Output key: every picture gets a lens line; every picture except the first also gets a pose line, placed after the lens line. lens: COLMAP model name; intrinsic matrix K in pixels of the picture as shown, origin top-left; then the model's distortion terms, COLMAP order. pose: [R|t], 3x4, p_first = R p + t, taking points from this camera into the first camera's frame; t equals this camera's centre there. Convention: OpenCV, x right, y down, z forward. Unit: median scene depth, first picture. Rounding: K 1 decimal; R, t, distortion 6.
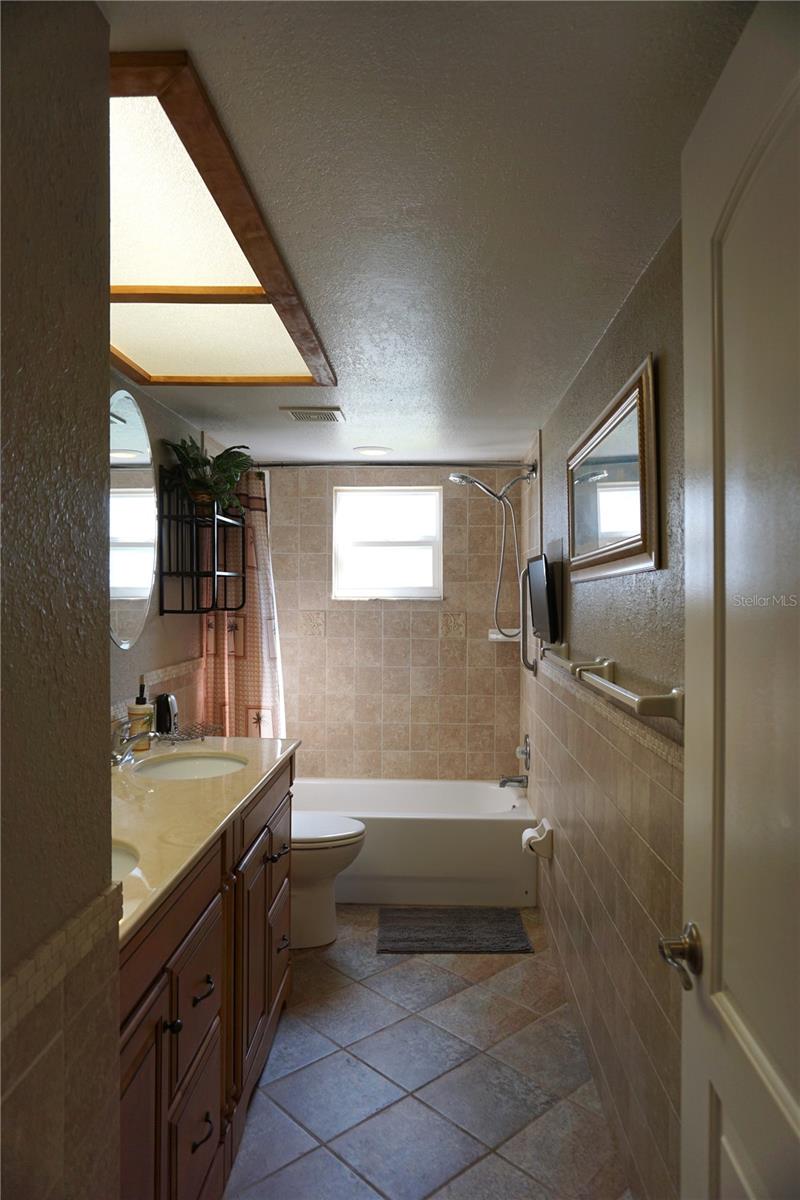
lens RADIAL K [[806.9, 0, 401.7], [0, 806.9, 598.0], [0, 0, 1]] dist [-0.043992, 0.035544]
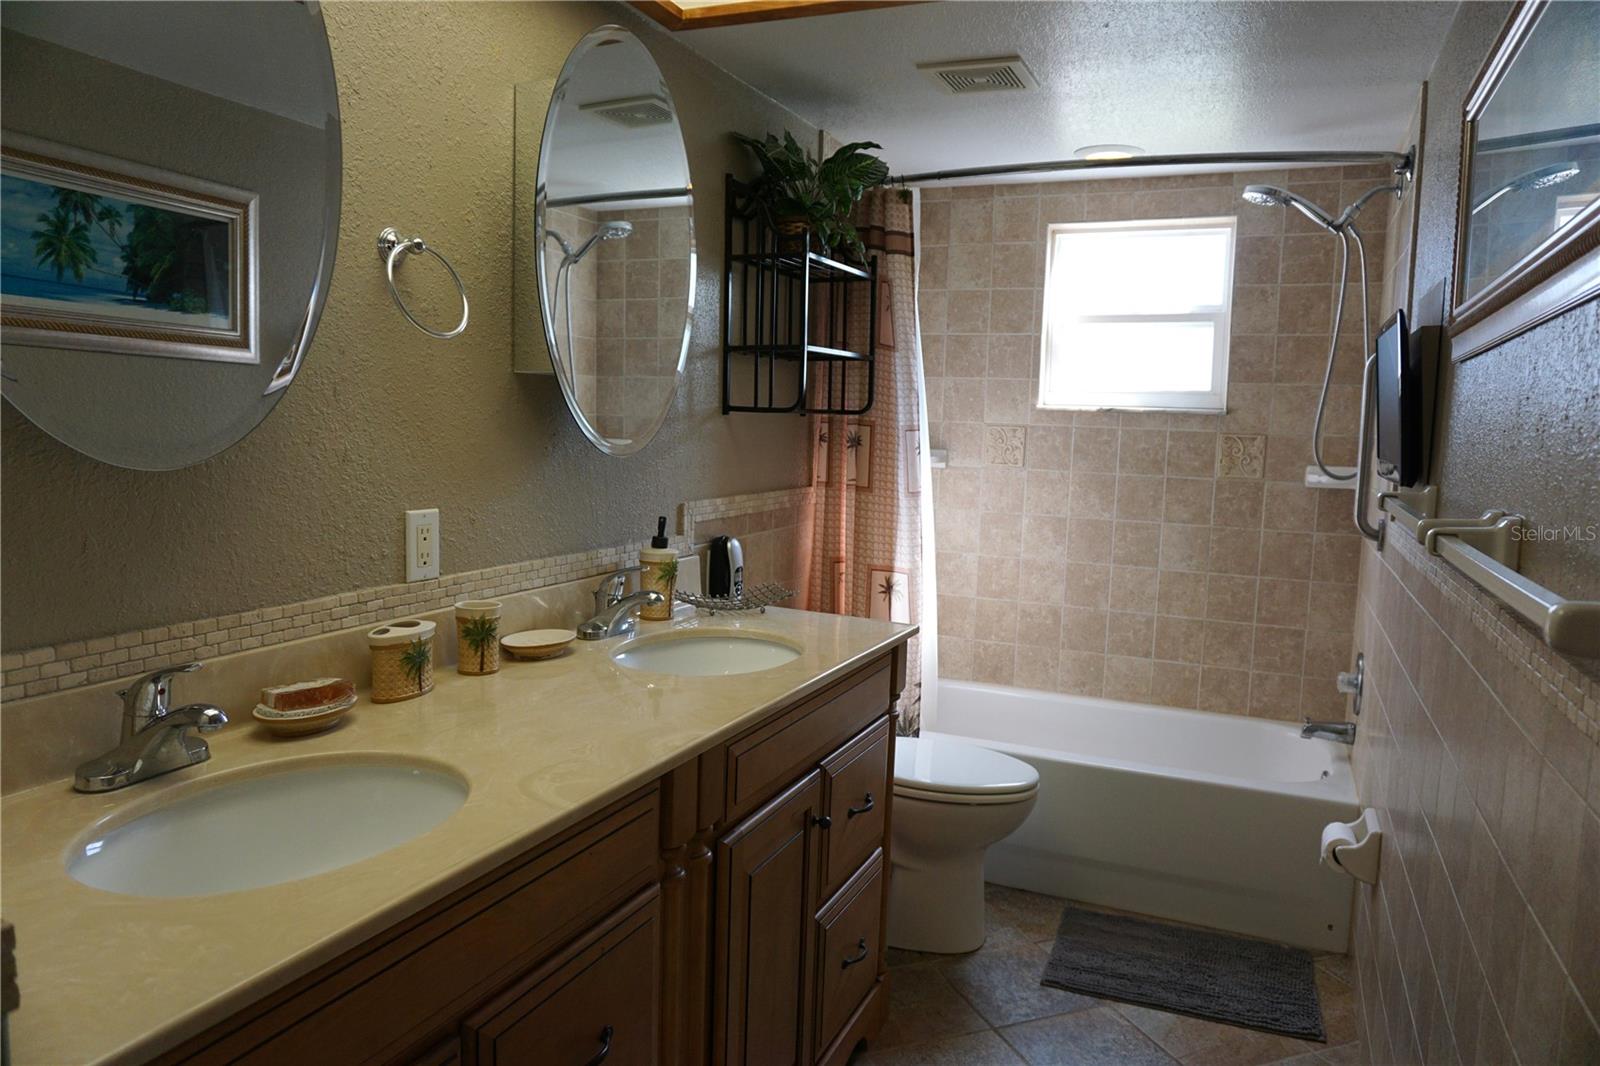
lens RADIAL K [[1075.9, 0, 799.8], [0, 1075.9, 532.5], [0, 0, 1]] dist [-0.043992, 0.035544]
pose [[0.928655, 0.063359, -0.365493, 0.066237], [-0.027994, 0.994465, 0.101266, 0.023368], [0.369886, -0.083810, 0.925289, 0.192010]]
